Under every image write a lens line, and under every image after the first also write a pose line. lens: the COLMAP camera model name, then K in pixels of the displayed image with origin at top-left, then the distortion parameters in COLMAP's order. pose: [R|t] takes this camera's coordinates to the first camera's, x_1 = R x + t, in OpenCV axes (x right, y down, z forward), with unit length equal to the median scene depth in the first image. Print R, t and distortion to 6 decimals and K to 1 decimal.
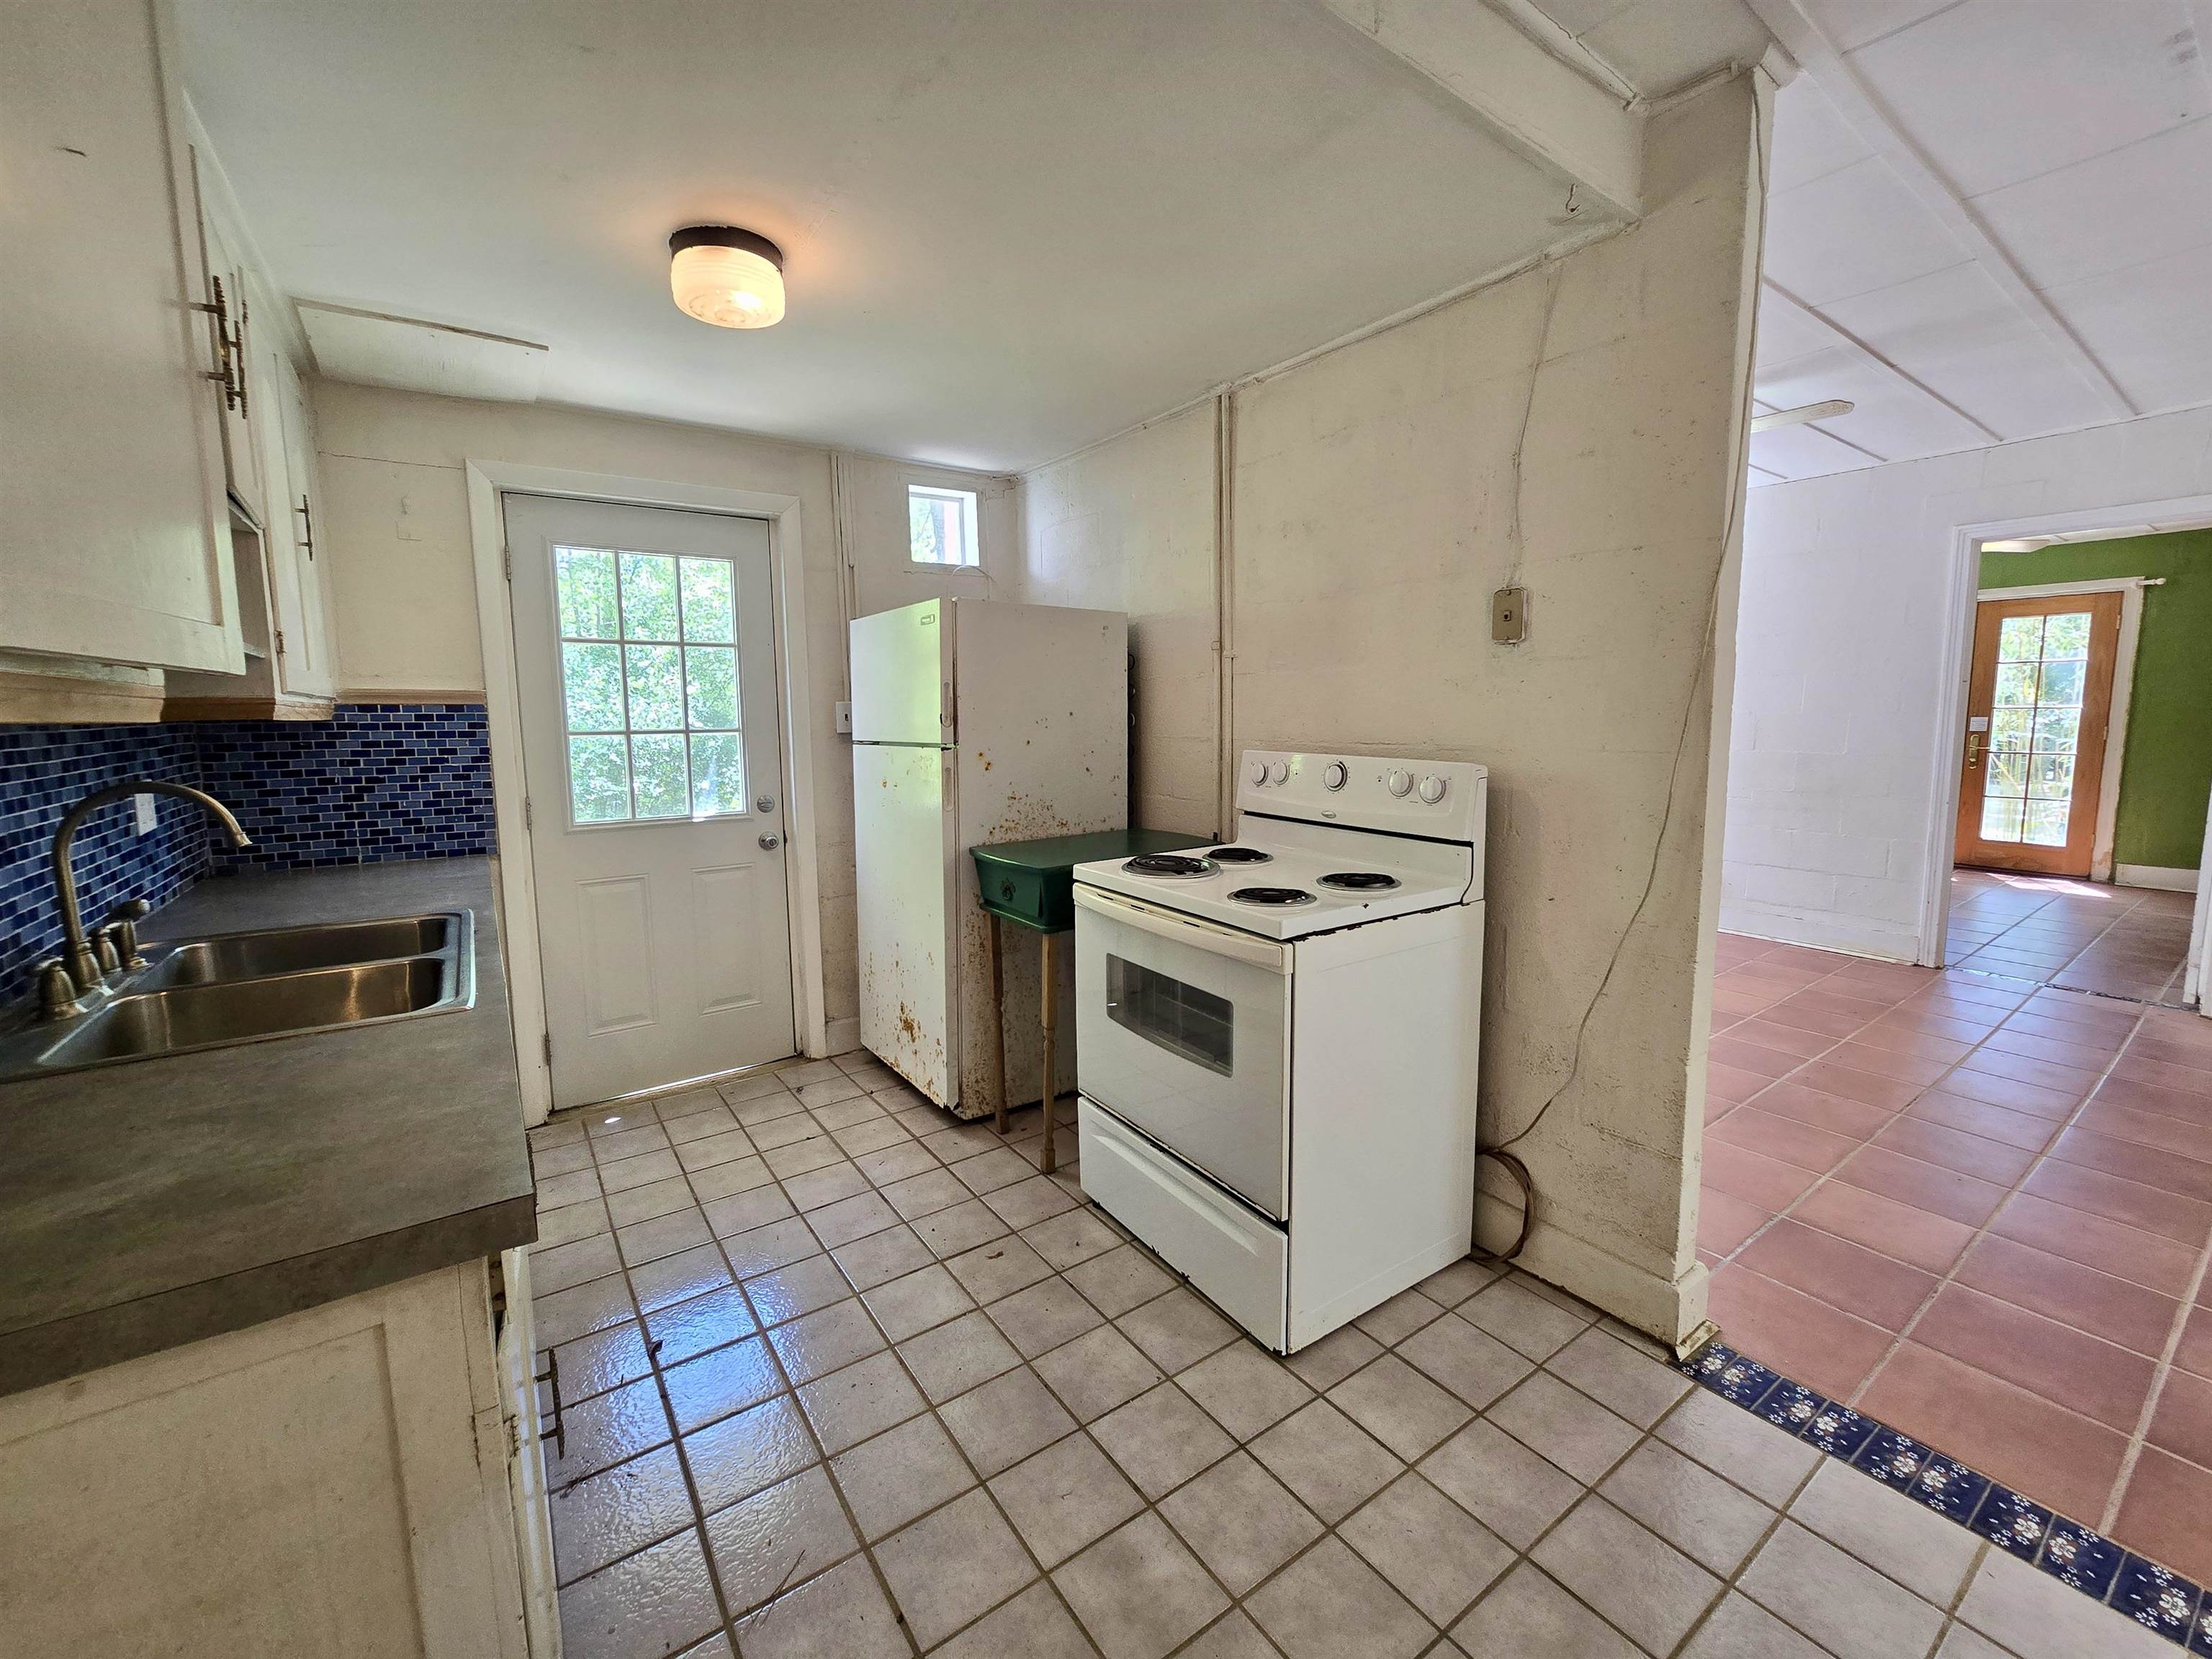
lens RADIAL K [[902.6, 0, 1099.9], [0, 902.6, 810.7], [0, 0, 1]] dist [-0.000089, 0.000205]
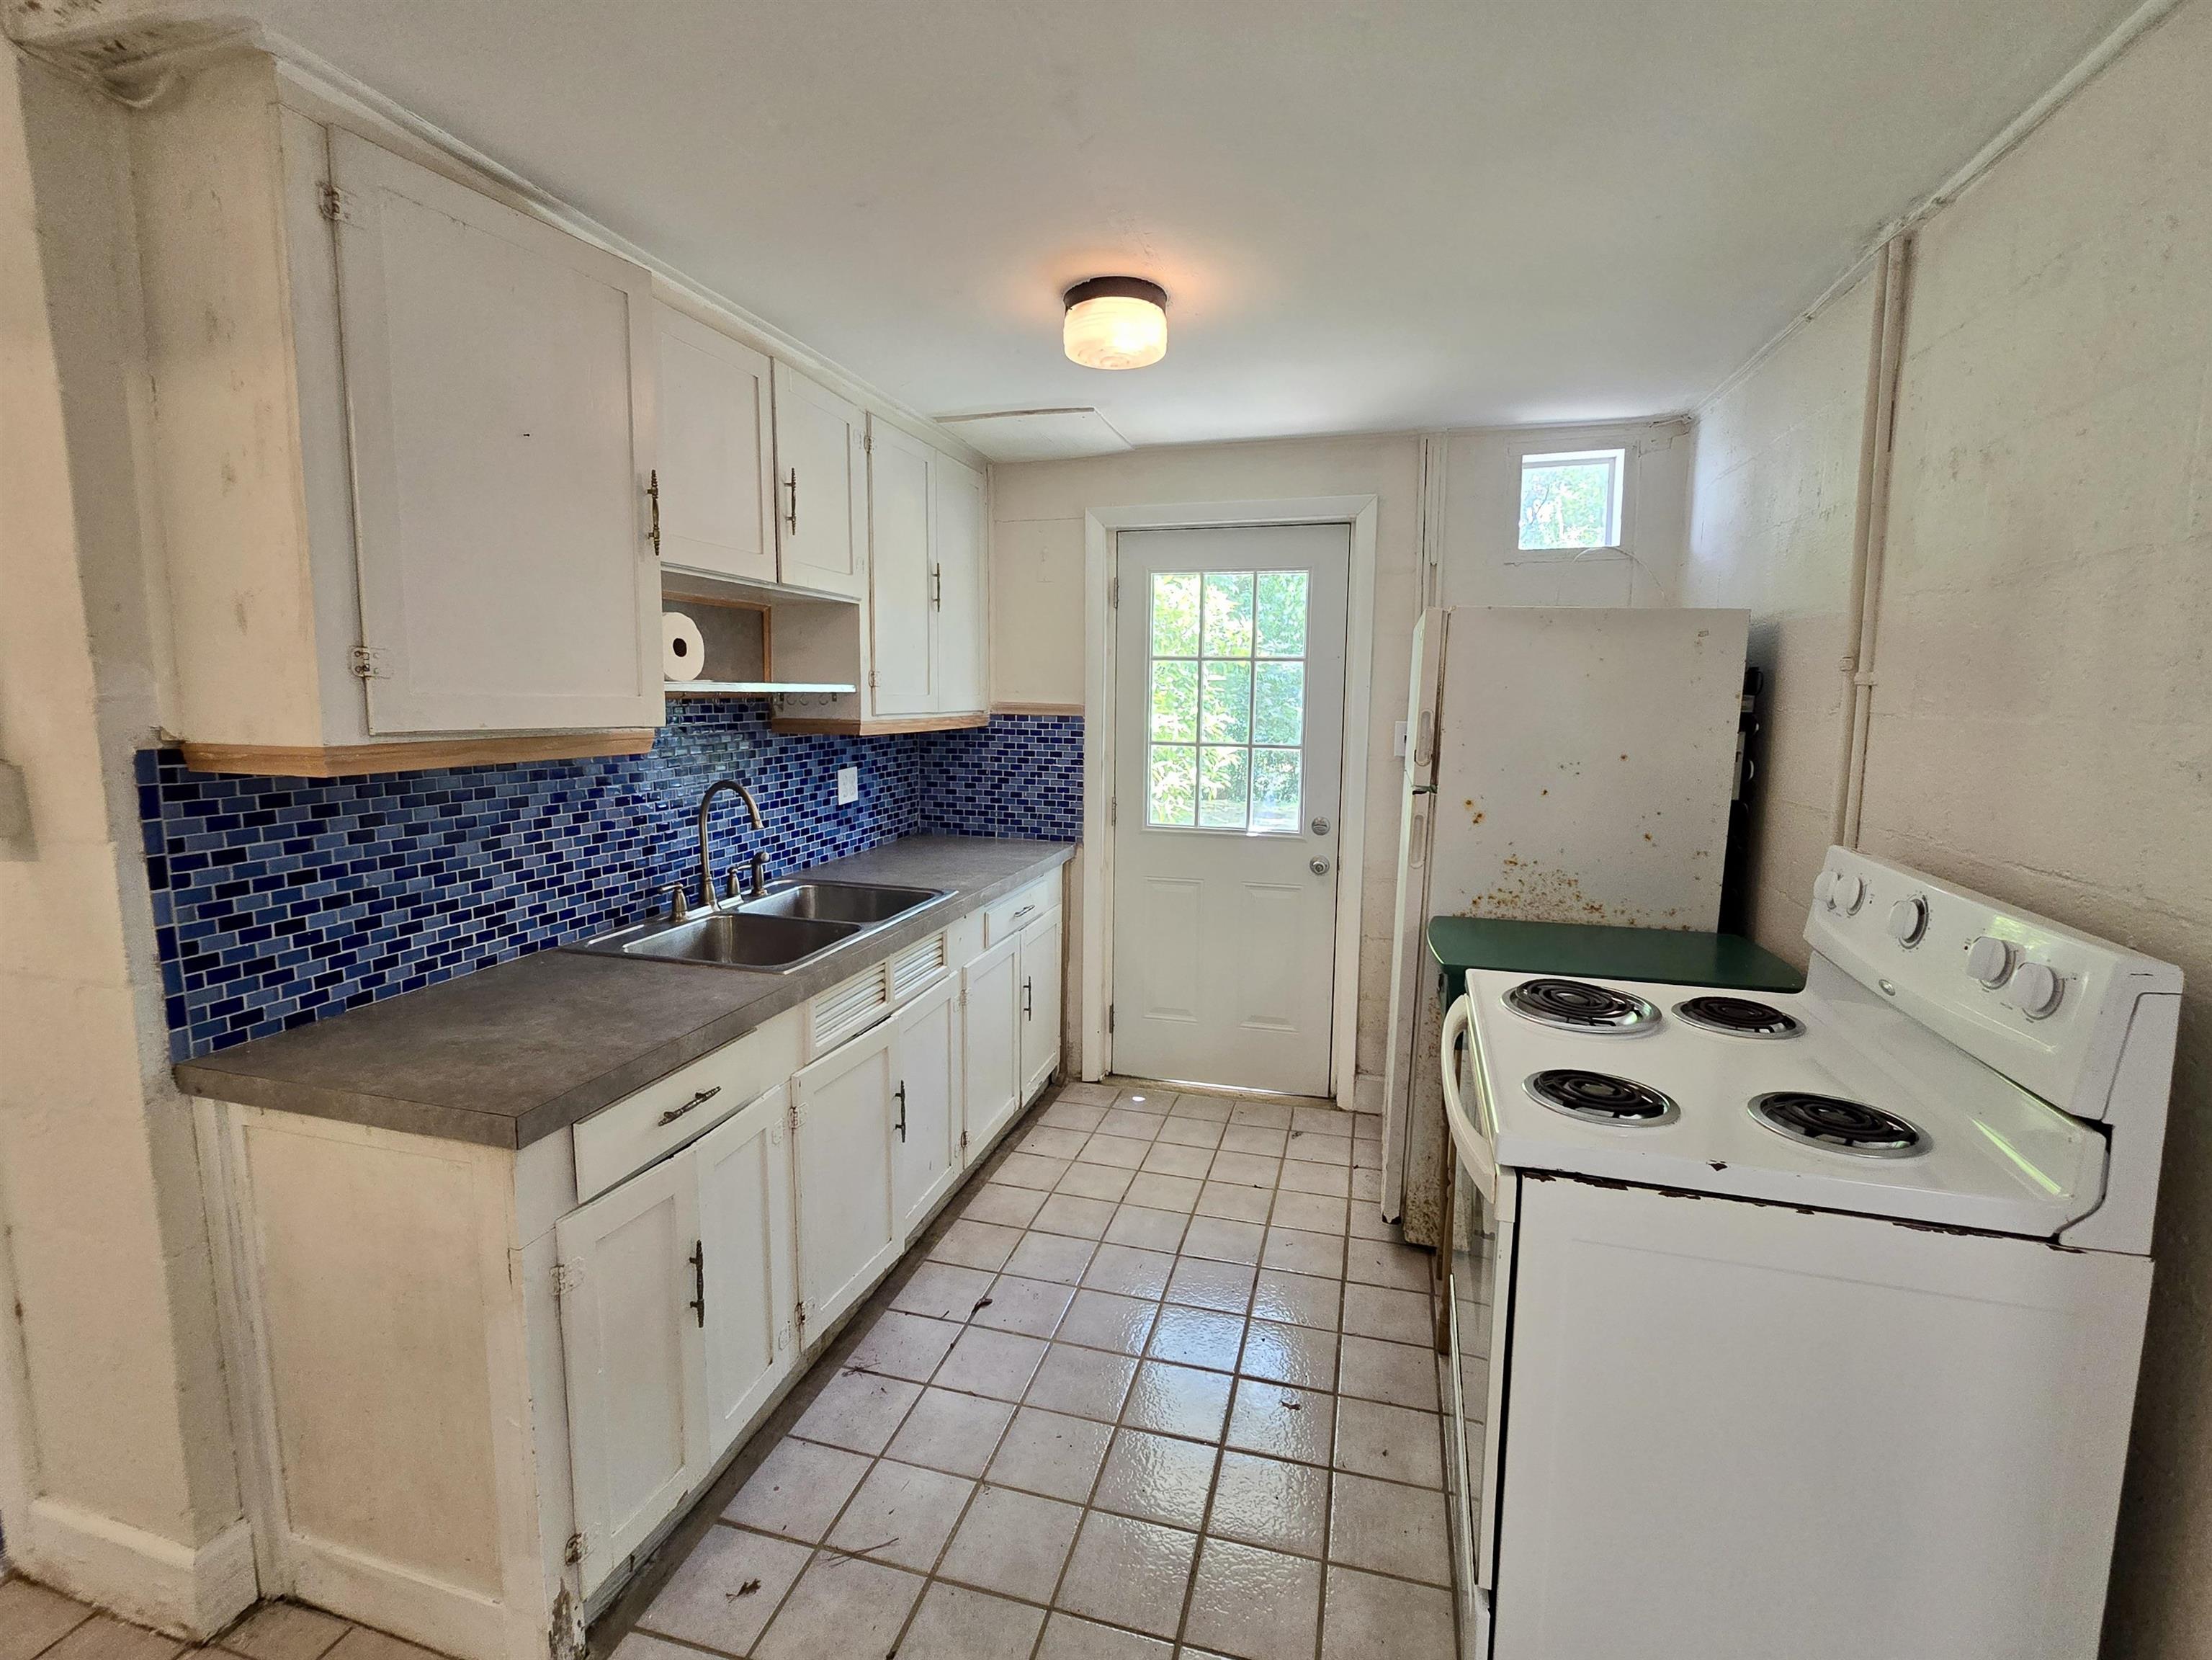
lens RADIAL K [[988.8, 0, 1105.5], [0, 988.8, 810.2], [0, 0, 1]] dist [-0.001075, -0.000280]
pose [[0.636424, 0.111186, -0.763284, 0.335497], [-0.103328, 0.992926, 0.058483, -0.075497], [0.764387, 0.041649, 0.643411, 0.203486]]
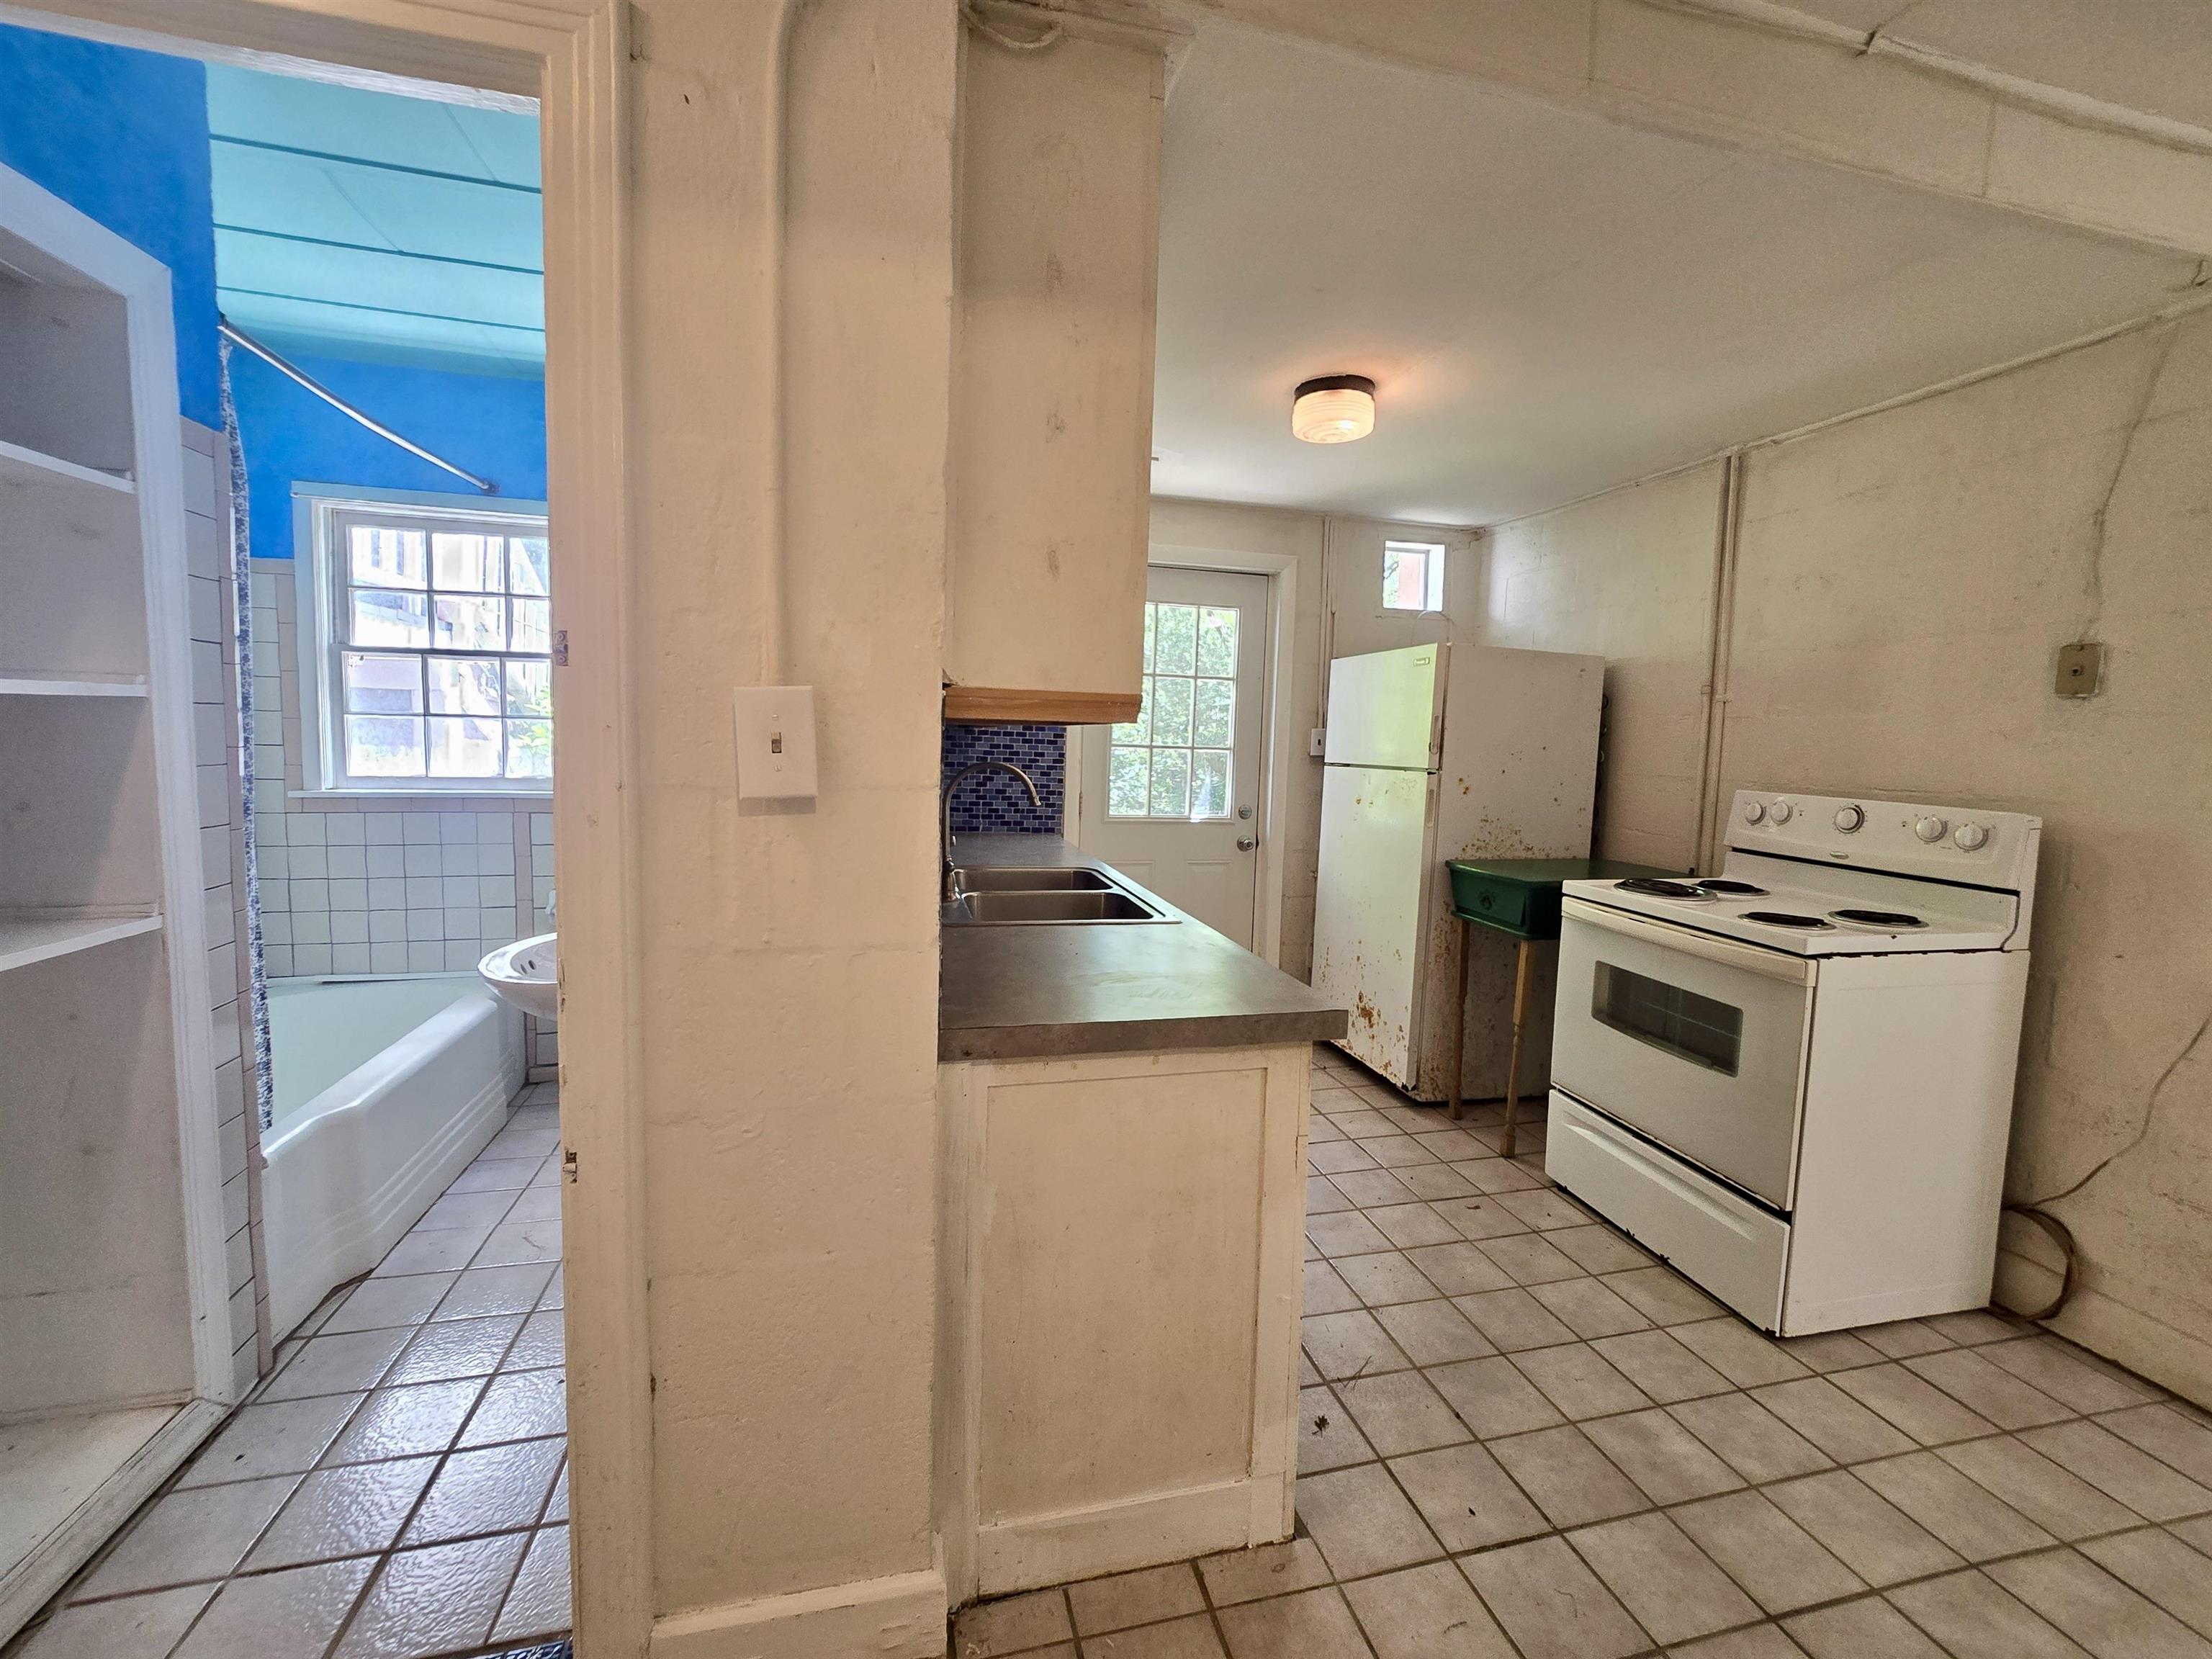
lens RADIAL K [[920.4, 0, 1112.5], [0, 920.4, 807.3], [0, 0, 1]] dist [-0.014740, 0.007283]
pose [[0.934824, 0.068611, -0.348420, -0.139682], [-0.081857, 0.996369, -0.023421, 0.035826], [0.345548, 0.050415, 0.937046, -0.236425]]
